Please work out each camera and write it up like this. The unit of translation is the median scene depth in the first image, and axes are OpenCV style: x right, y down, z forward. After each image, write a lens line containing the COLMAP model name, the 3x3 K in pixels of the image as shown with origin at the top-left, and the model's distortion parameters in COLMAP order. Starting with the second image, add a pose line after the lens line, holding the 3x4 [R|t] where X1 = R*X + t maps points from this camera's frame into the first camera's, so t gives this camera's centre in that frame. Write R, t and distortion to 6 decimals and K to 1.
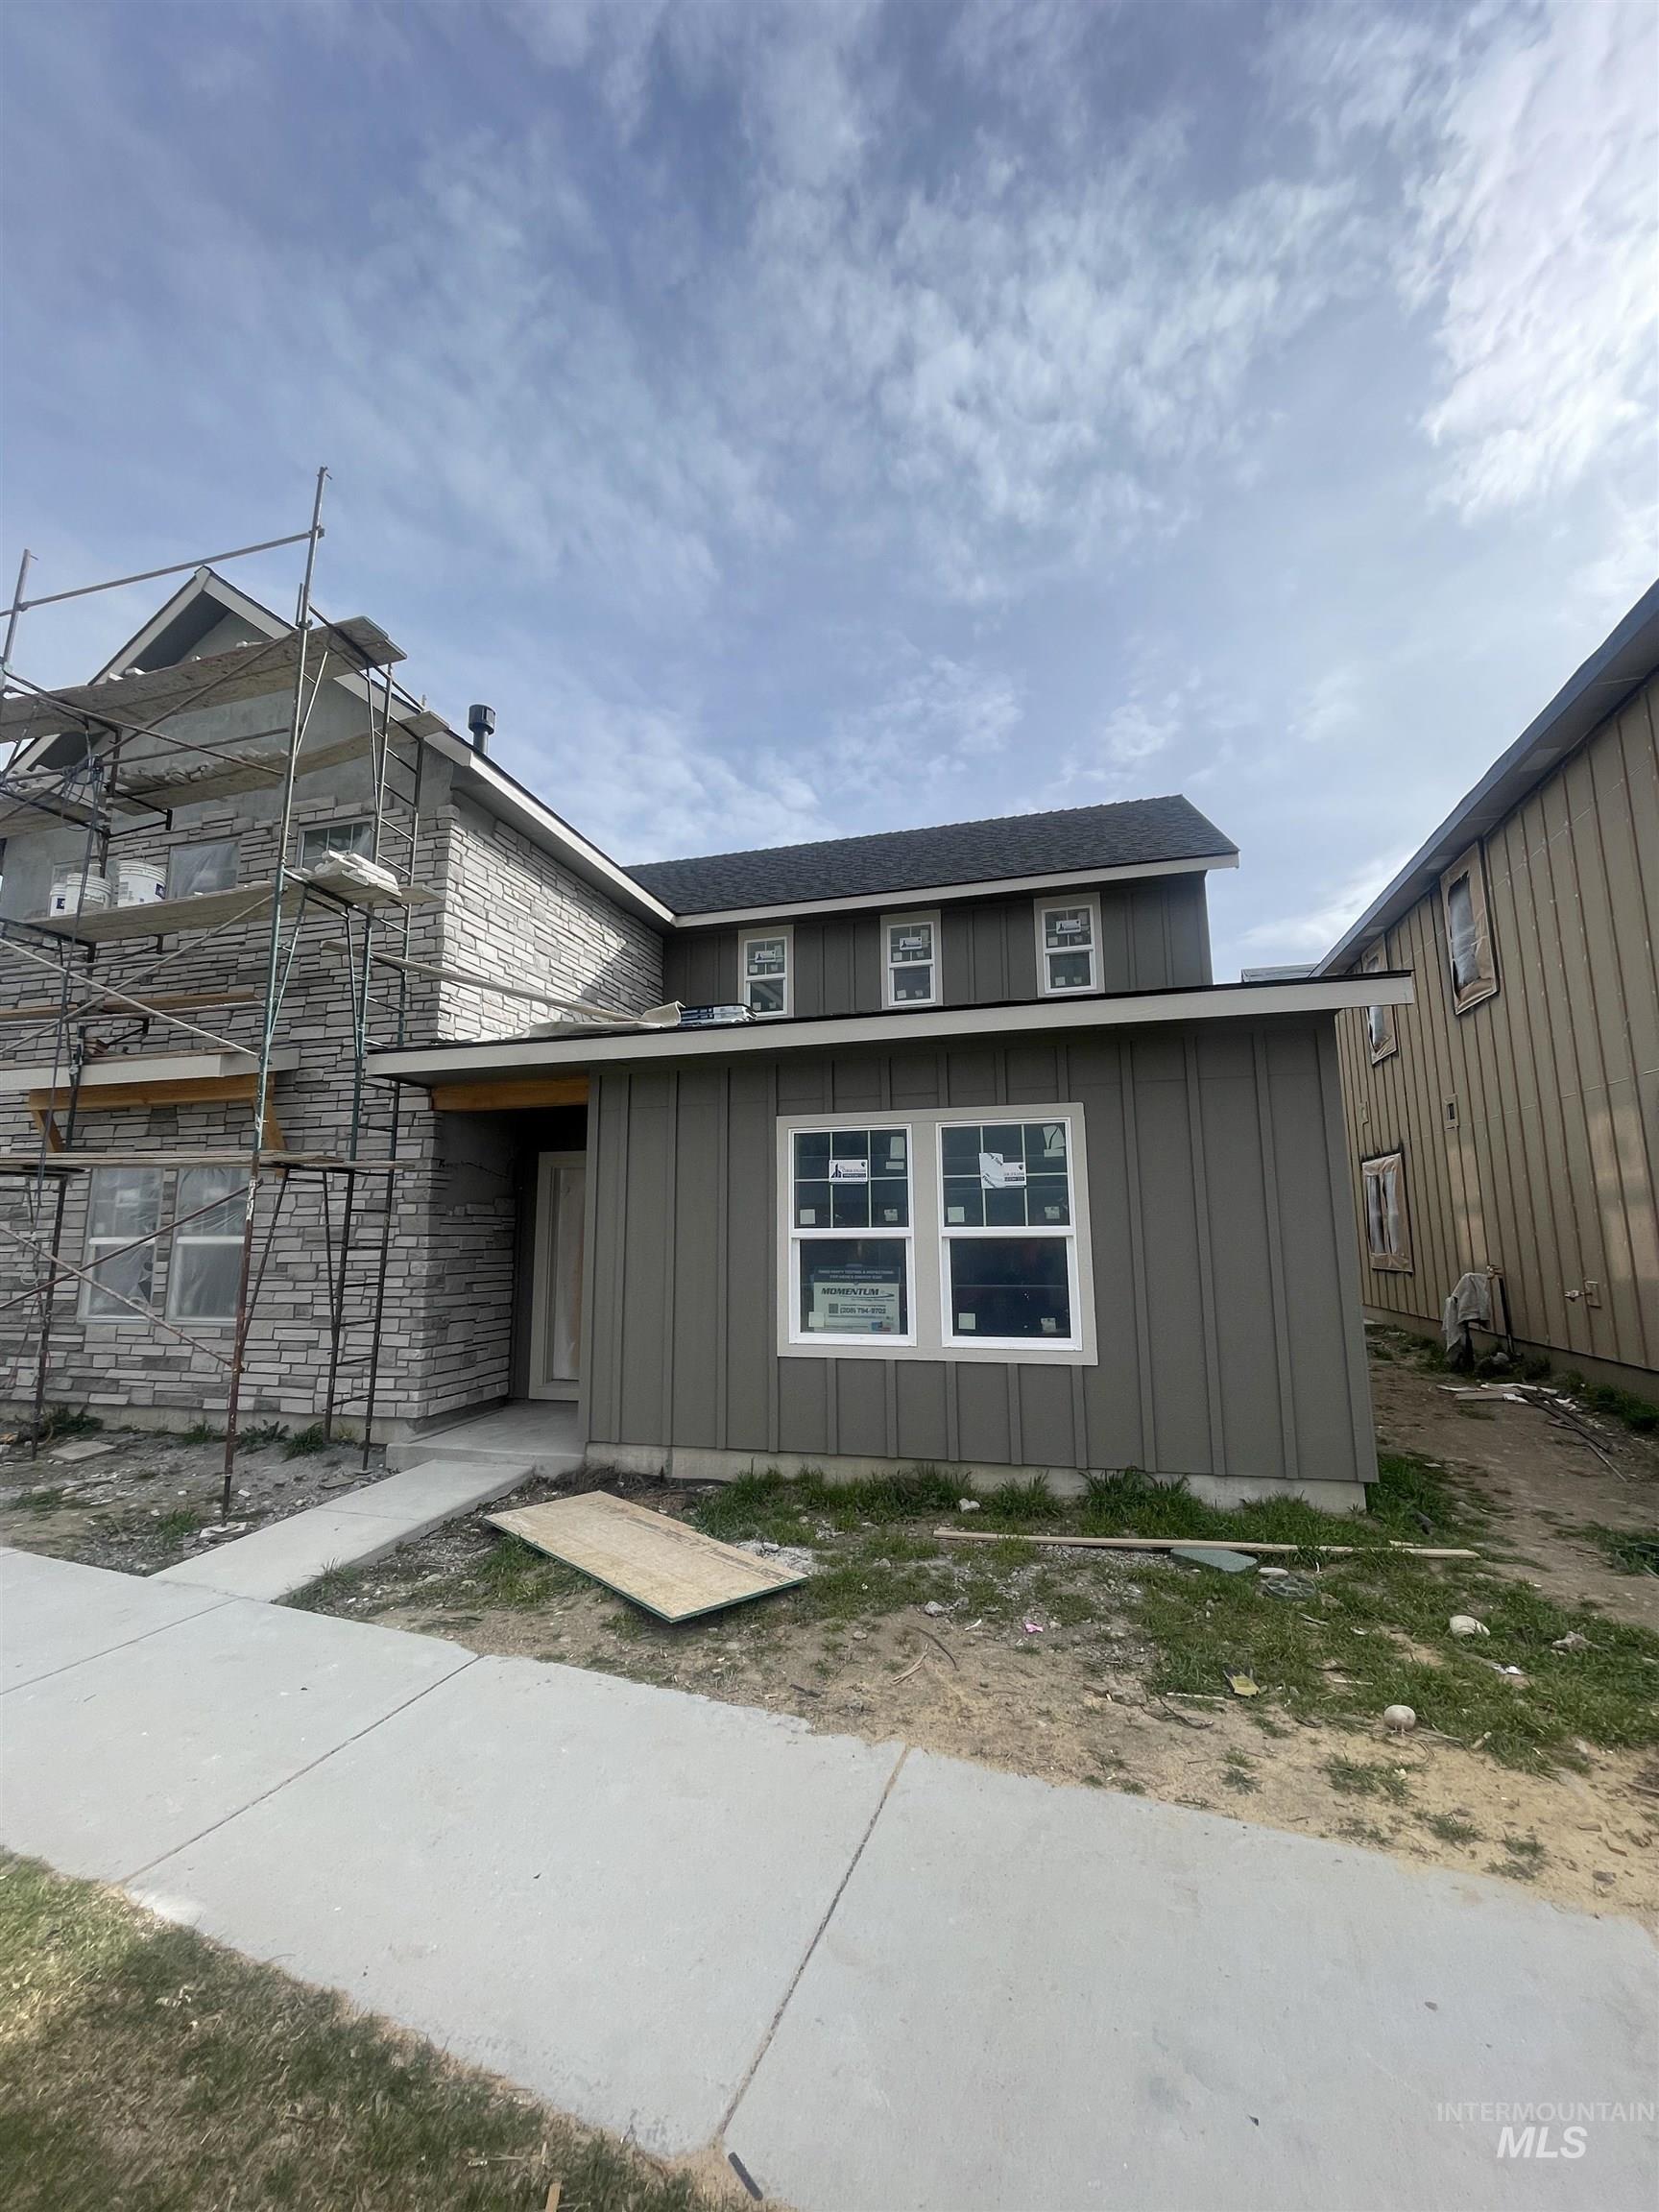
lens RADIAL K [[889.4, 0, 833.3], [0, 889.4, 1106.8], [0, 0, 1]] dist [-0.005900, 0.002136]
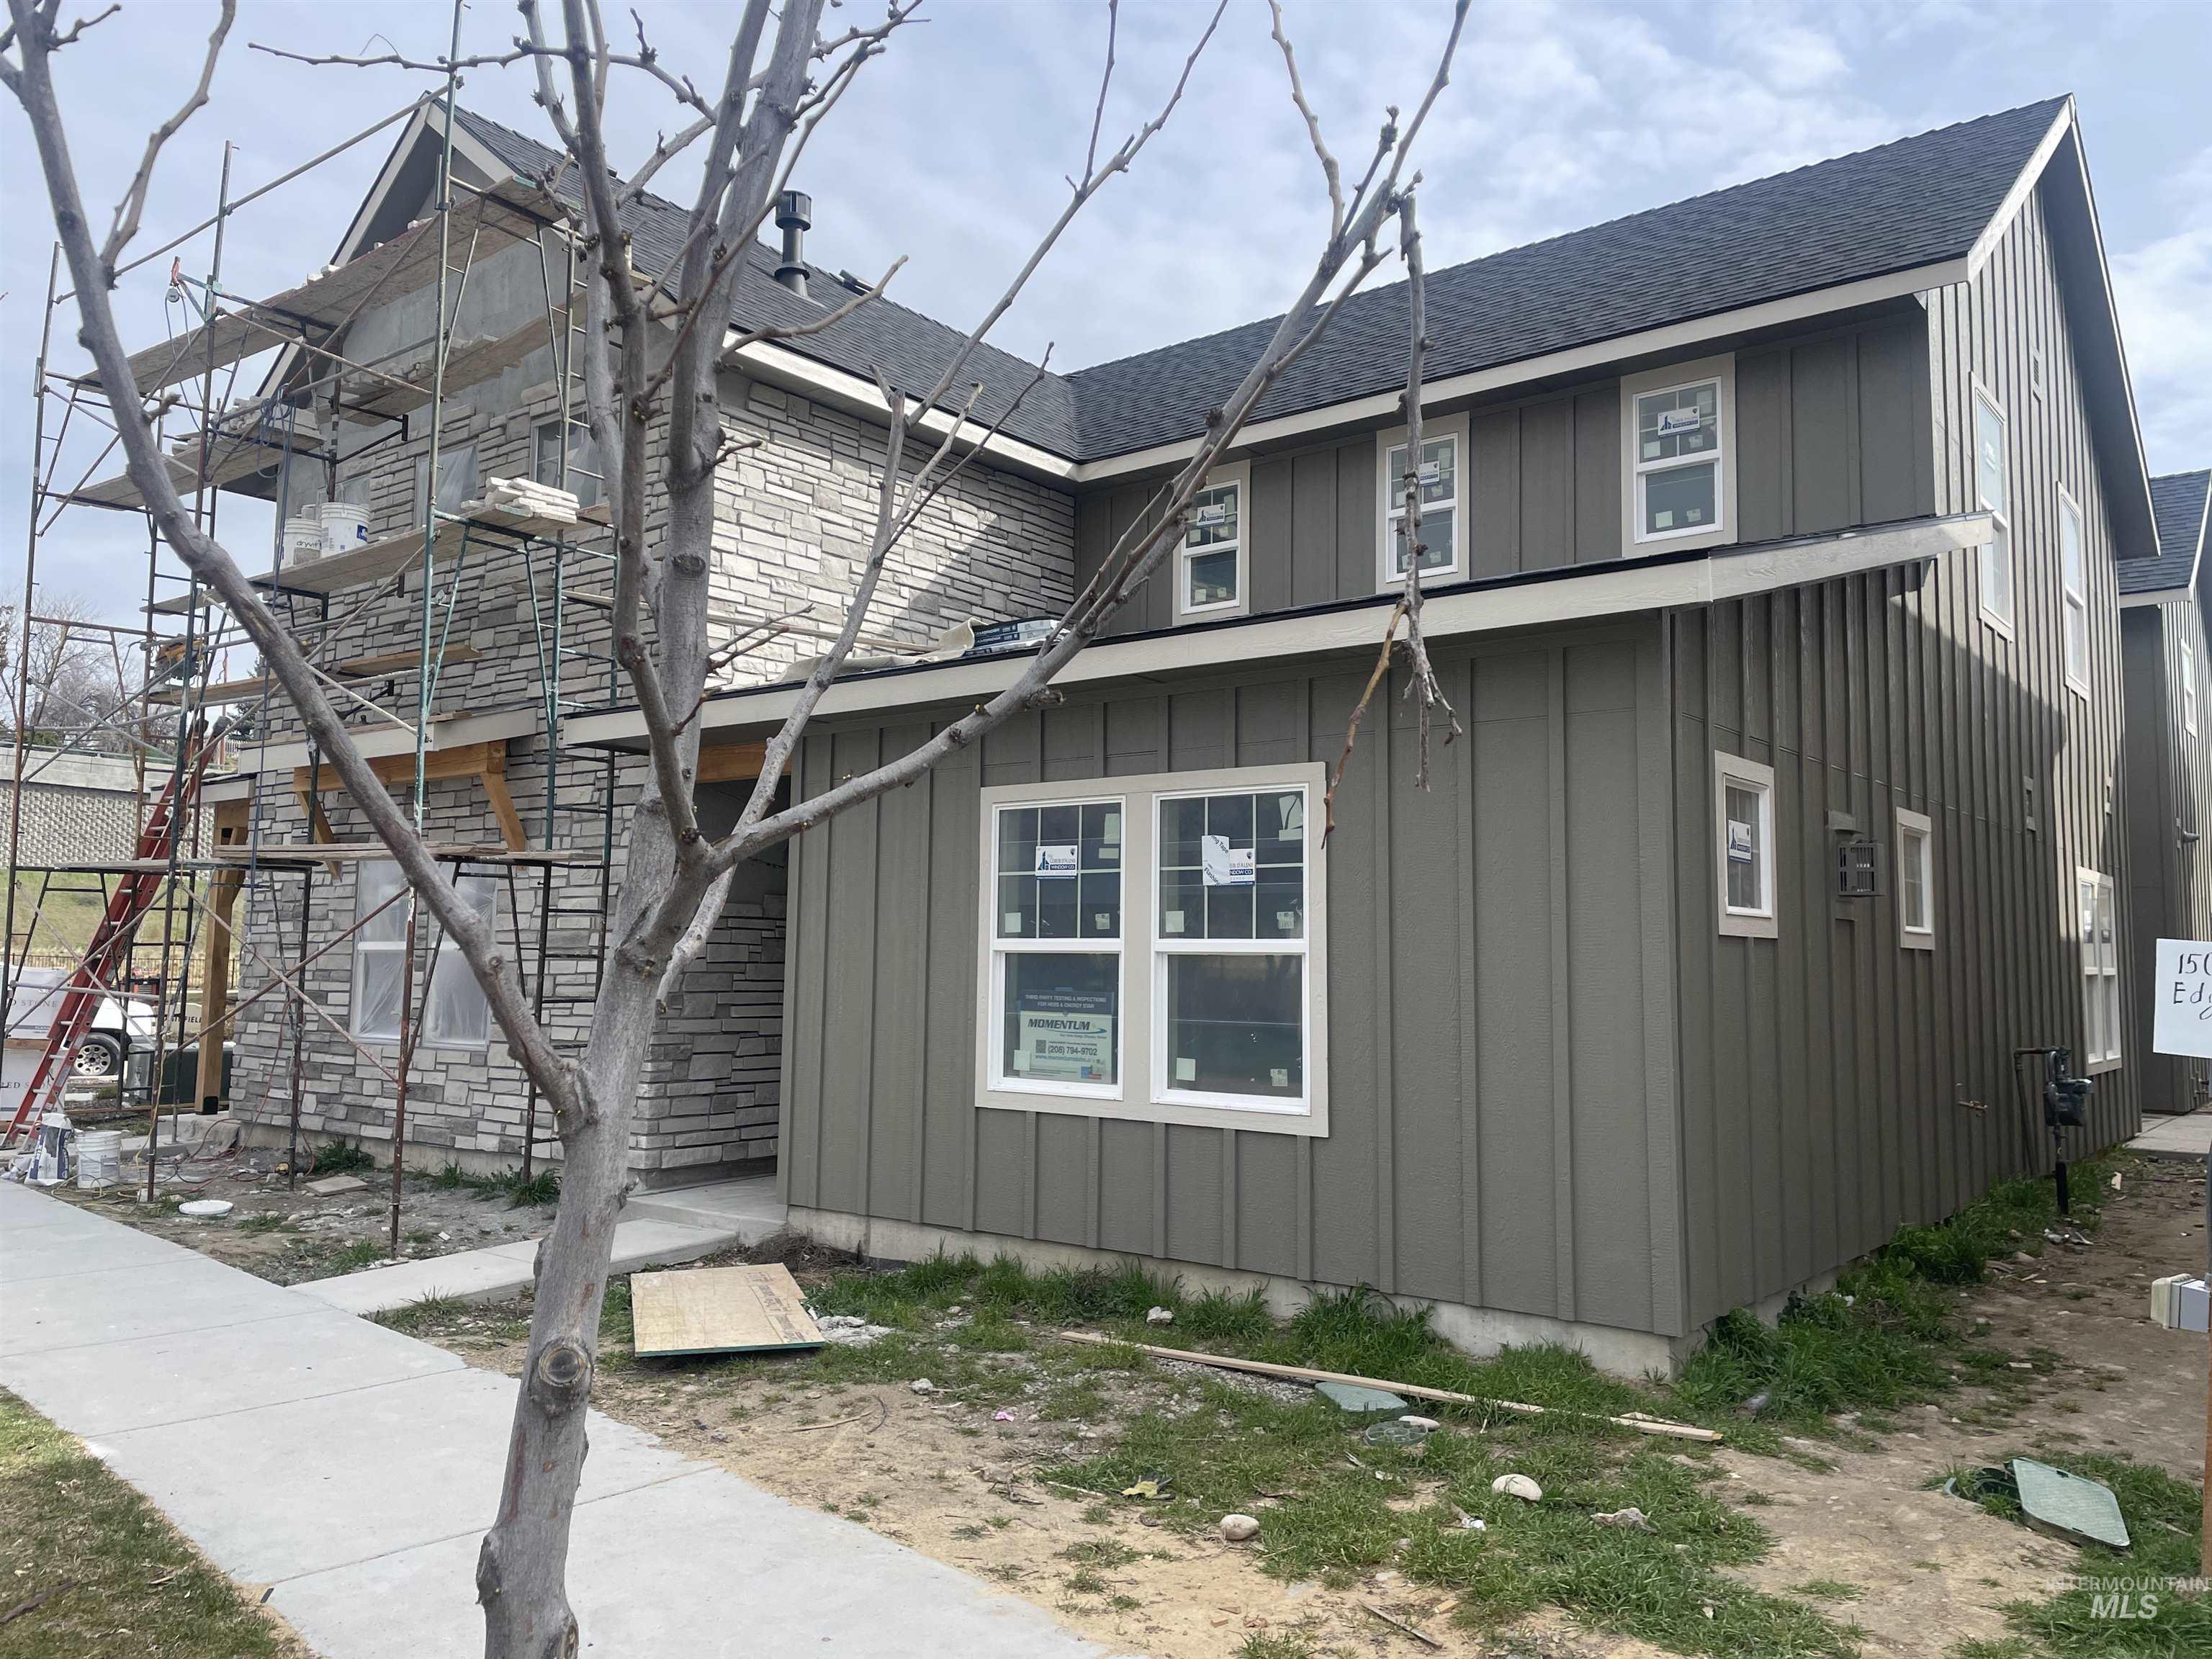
lens RADIAL K [[1647.1, 0, 1103.5], [0, 1647.1, 801.3], [0, 0, 1]] dist [0.093507, -0.111313]
pose [[0.919850, -0.018771, -0.391821, 0.569393], [0.037714, 0.998459, 0.040704, -0.029875], [0.390453, -0.052219, 0.919141, -0.225552]]
